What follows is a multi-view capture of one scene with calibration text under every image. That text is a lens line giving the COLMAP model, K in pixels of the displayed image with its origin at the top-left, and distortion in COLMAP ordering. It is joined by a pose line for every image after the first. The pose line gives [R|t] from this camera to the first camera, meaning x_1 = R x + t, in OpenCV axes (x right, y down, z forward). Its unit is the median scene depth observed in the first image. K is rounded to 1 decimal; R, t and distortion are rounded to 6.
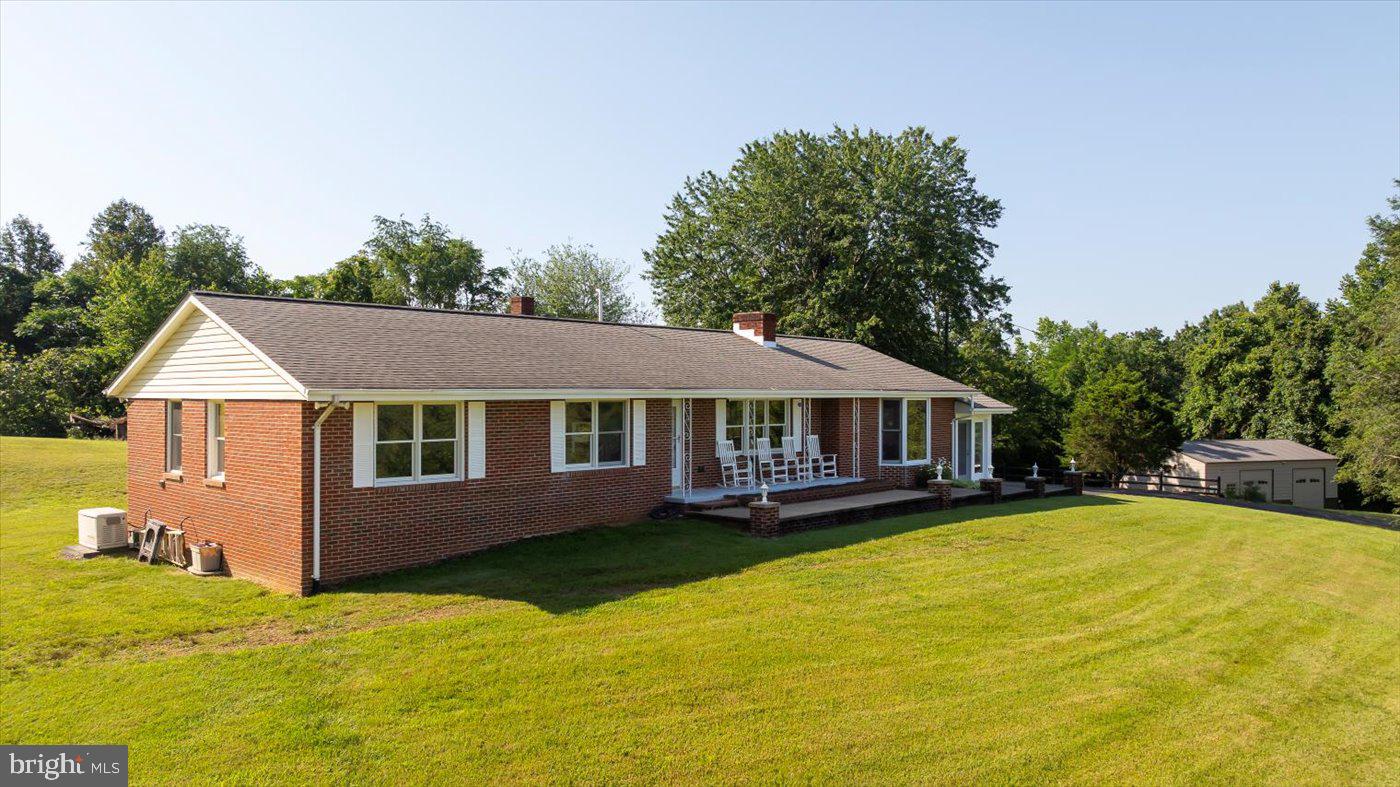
lens RADIAL K [[1022.0, 0, 696.7], [0, 1022.0, 391.1], [0, 0, 1]] dist [-0.026129, 0.000758]
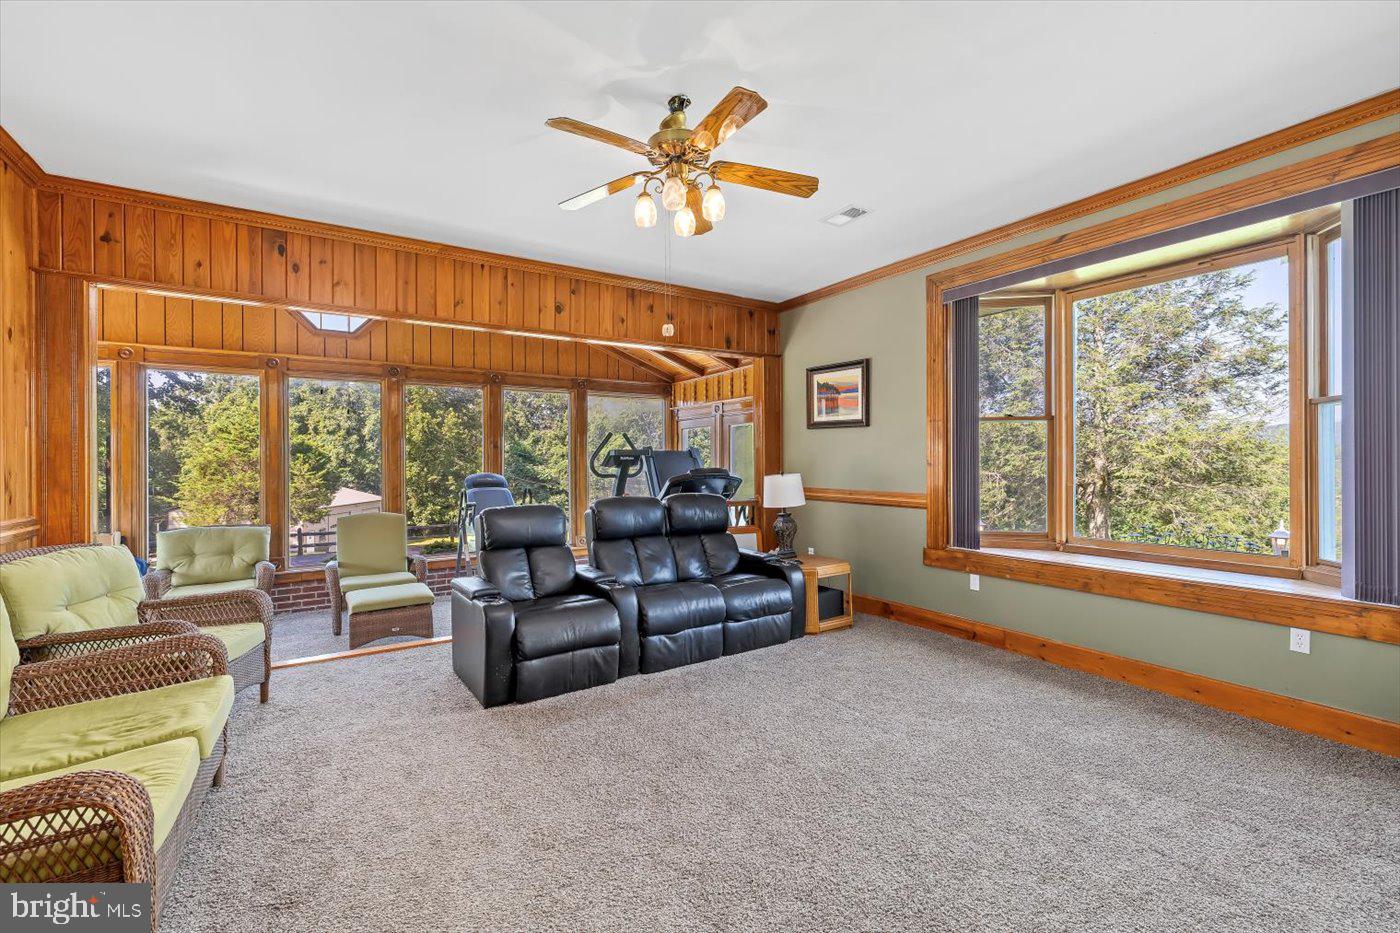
lens RADIAL K [[600.8, 0, 700.2], [0, 600.8, 463.0], [0, 0, 1]] dist [0.002149, 0.000825]
pose [[0.269659, -0.005047, 0.962943, 0.029844], [0.002113, 0.999987, 0.004649, 0.018931], [-0.962953, 0.000781, 0.269667, 0.409571]]
